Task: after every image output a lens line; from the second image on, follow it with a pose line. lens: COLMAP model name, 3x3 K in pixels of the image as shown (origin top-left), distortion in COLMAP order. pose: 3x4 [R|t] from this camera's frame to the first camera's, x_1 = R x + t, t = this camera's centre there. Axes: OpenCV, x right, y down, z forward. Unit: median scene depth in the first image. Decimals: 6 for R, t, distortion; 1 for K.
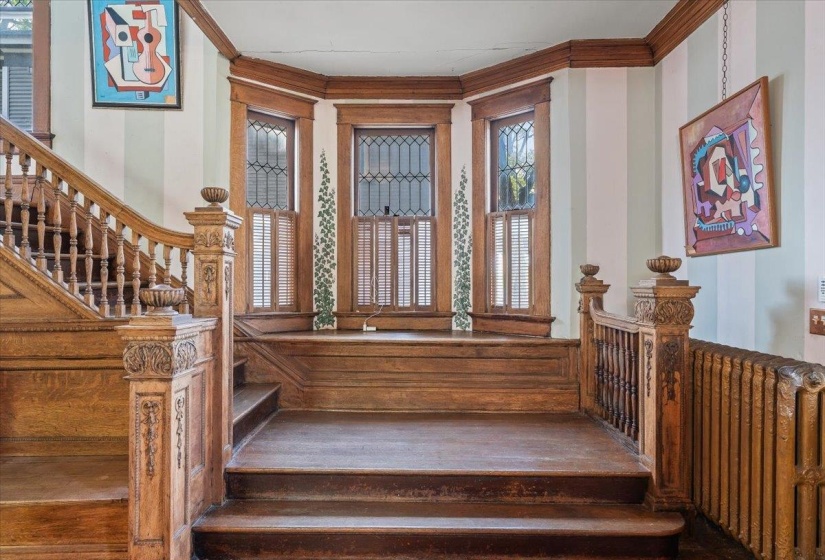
lens RADIAL K [[472.3, 0, 413.2], [0, 472.3, 282.3], [0, 0, 1]] dist [-0.000452, 0.002571]
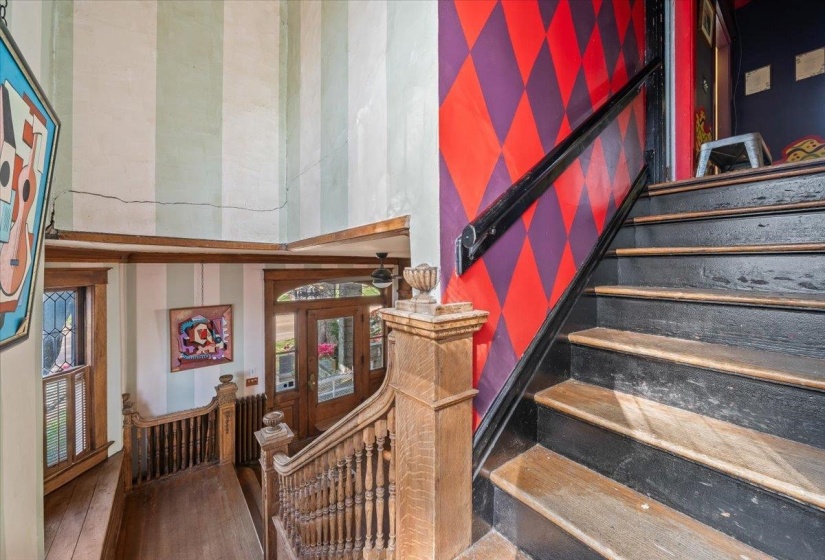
lens RADIAL K [[305.7, 0, 408.0], [0, 305.7, 273.0], [0, 0, 1]] dist [-0.002285, -0.000276]
pose [[-0.612943, -0.003563, 0.790119, -0.979738], [-0.002173, 0.999994, 0.002824, -0.442826], [-0.790124, 0.000015, -0.612947, 0.901693]]
